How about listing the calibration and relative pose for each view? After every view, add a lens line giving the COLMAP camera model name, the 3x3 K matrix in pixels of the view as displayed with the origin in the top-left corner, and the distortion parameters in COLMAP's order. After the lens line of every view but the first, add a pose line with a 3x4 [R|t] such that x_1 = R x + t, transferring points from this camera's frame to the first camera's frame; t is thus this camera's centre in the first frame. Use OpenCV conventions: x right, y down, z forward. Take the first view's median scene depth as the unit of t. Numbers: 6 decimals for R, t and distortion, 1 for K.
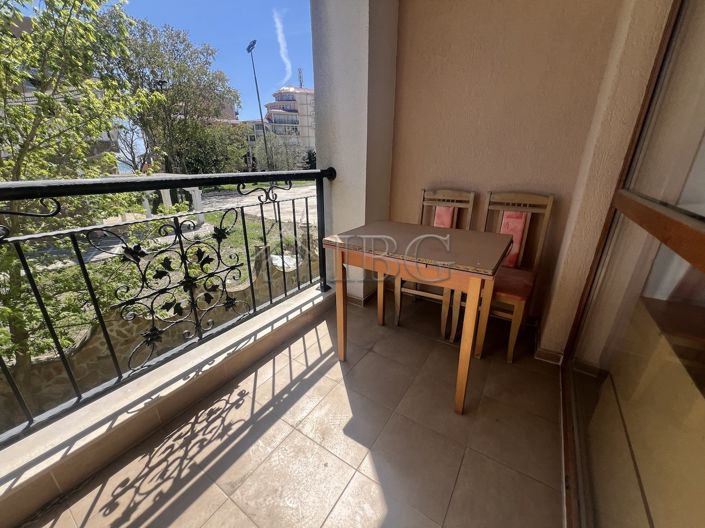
lens RADIAL K [[283.9, 0, 351.4], [0, 283.9, 263.8], [0, 0, 1]] dist [0.001239, 0.001258]
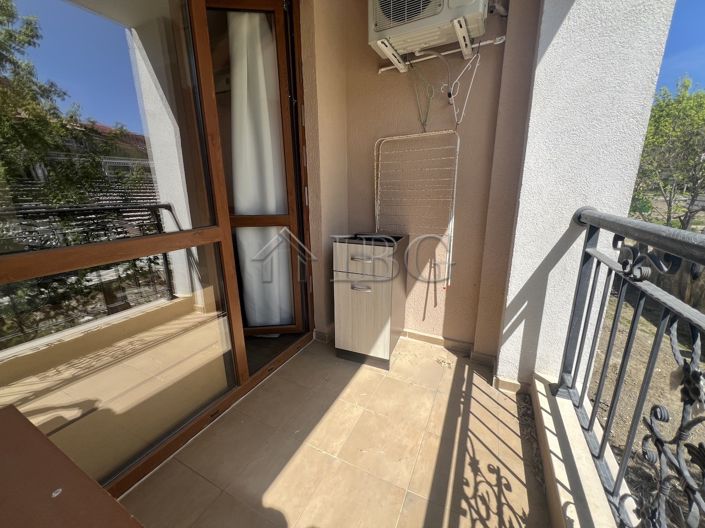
lens RADIAL K [[283.9, 0, 352.8], [0, 283.9, 263.2], [0, 0, 1]] dist [0.001239, 0.001258]
pose [[-0.989720, 0.051061, -0.133590, -0.068284], [-0.032901, 0.827747, 0.560137, -0.299507], [0.139179, 0.558774, -0.817558, 0.771490]]
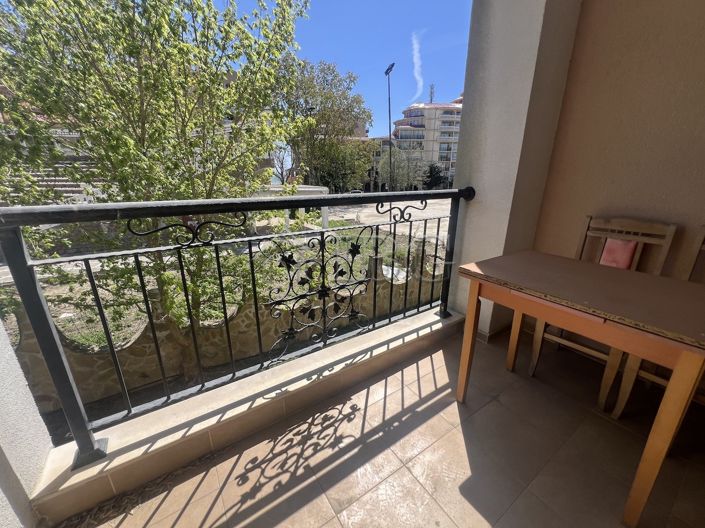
lens RADIAL K [[283.9, 0, 352.1], [0, 283.9, 263.5], [0, 0, 1]] dist [0.001239, 0.001258]
pose [[0.924447, 0.119565, -0.362080, -0.068108], [-0.135280, 0.990639, -0.018267, -0.025848], [0.356506, 0.065869, 0.931968, 0.015994]]
